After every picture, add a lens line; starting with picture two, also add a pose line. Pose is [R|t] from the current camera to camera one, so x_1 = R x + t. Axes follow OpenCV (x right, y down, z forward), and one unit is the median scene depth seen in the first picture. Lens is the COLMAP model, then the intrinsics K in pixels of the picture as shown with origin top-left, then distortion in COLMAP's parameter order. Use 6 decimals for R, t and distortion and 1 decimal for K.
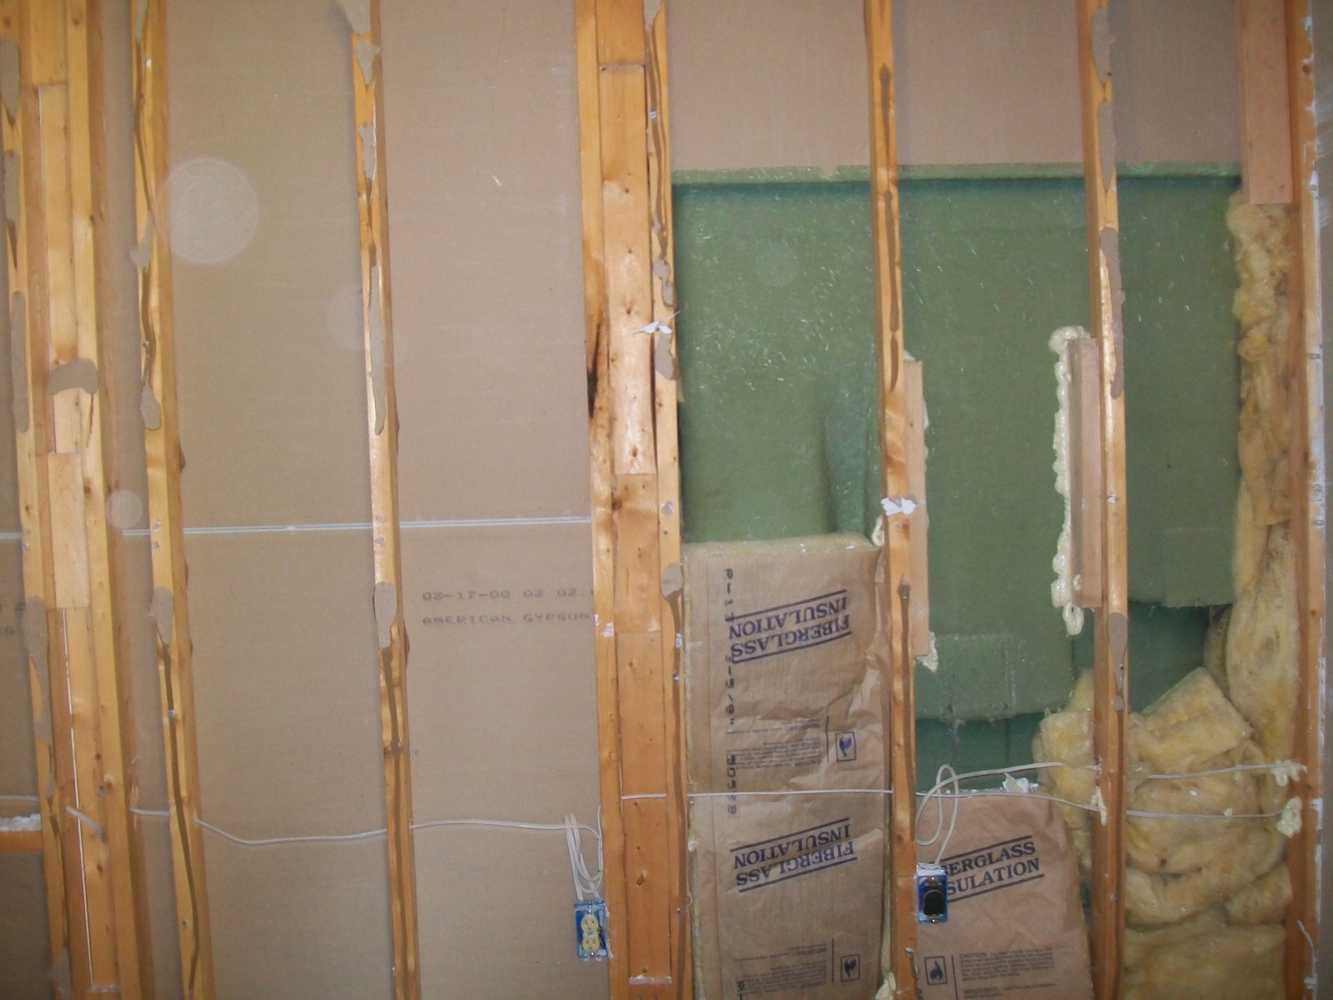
lens RADIAL K [[1393.2, 0, 666.5], [0, 1393.2, 500.0], [0, 0, 1]] dist [-0.175597, 0.159388]
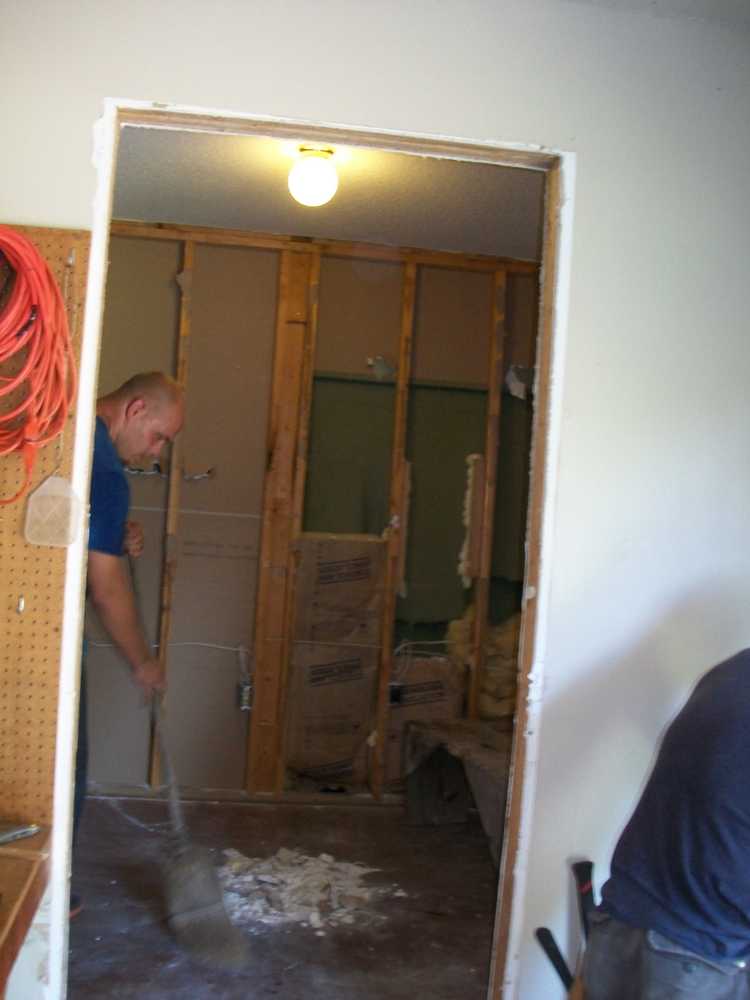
lens RADIAL K [[1045.2, 0, 375.0], [0, 1045.2, 500.0], [0, 0, 1]] dist [-0.175597, 0.159388]
pose [[0.984318, 0.097164, 0.147229, -0.072206], [-0.089053, 0.994174, -0.060733, 0.042636], [-0.152273, 0.046669, 0.987236, -0.412730]]
